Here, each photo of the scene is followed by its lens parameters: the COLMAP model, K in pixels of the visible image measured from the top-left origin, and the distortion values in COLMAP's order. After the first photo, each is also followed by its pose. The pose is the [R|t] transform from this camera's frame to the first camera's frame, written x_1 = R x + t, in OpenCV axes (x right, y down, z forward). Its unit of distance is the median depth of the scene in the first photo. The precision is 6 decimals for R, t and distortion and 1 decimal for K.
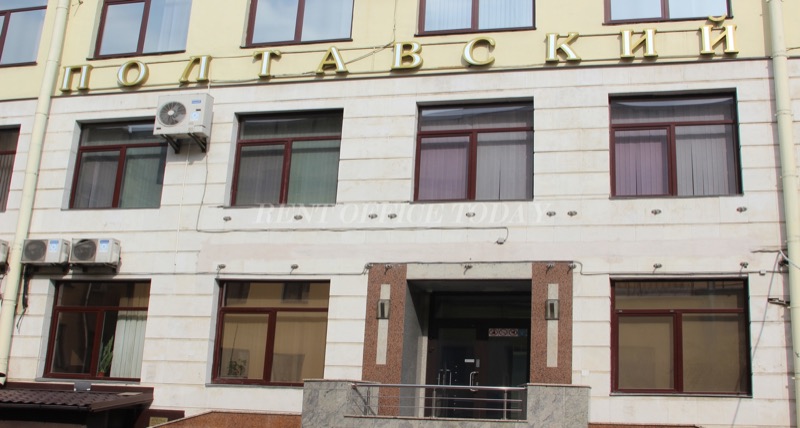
lens RADIAL K [[949.3, 0, 399.8], [0, 949.3, 213.8], [0, 0, 1]] dist [-0.099935, 0.001424]
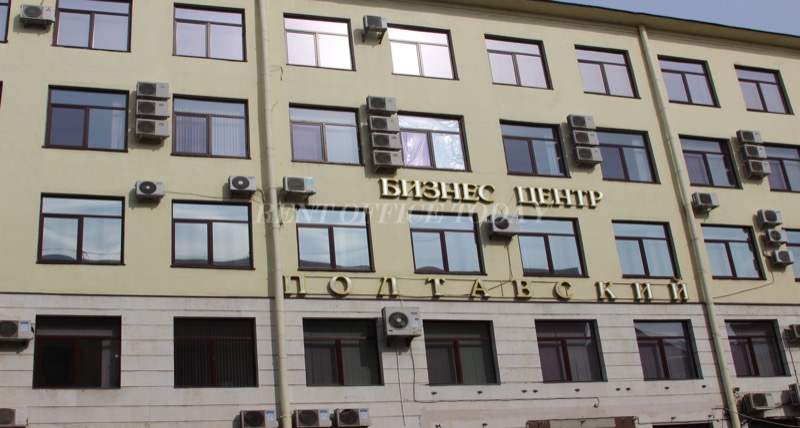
lens RADIAL K [[949.3, 0, 399.8], [0, 949.3, 213.8], [0, 0, 1]] dist [-0.099935, 0.001424]
pose [[0.839923, 0.089170, 0.535329, -1.071250], [-0.020860, 0.990985, -0.132338, -0.078016], [-0.542304, 0.099987, 0.834212, -0.250859]]
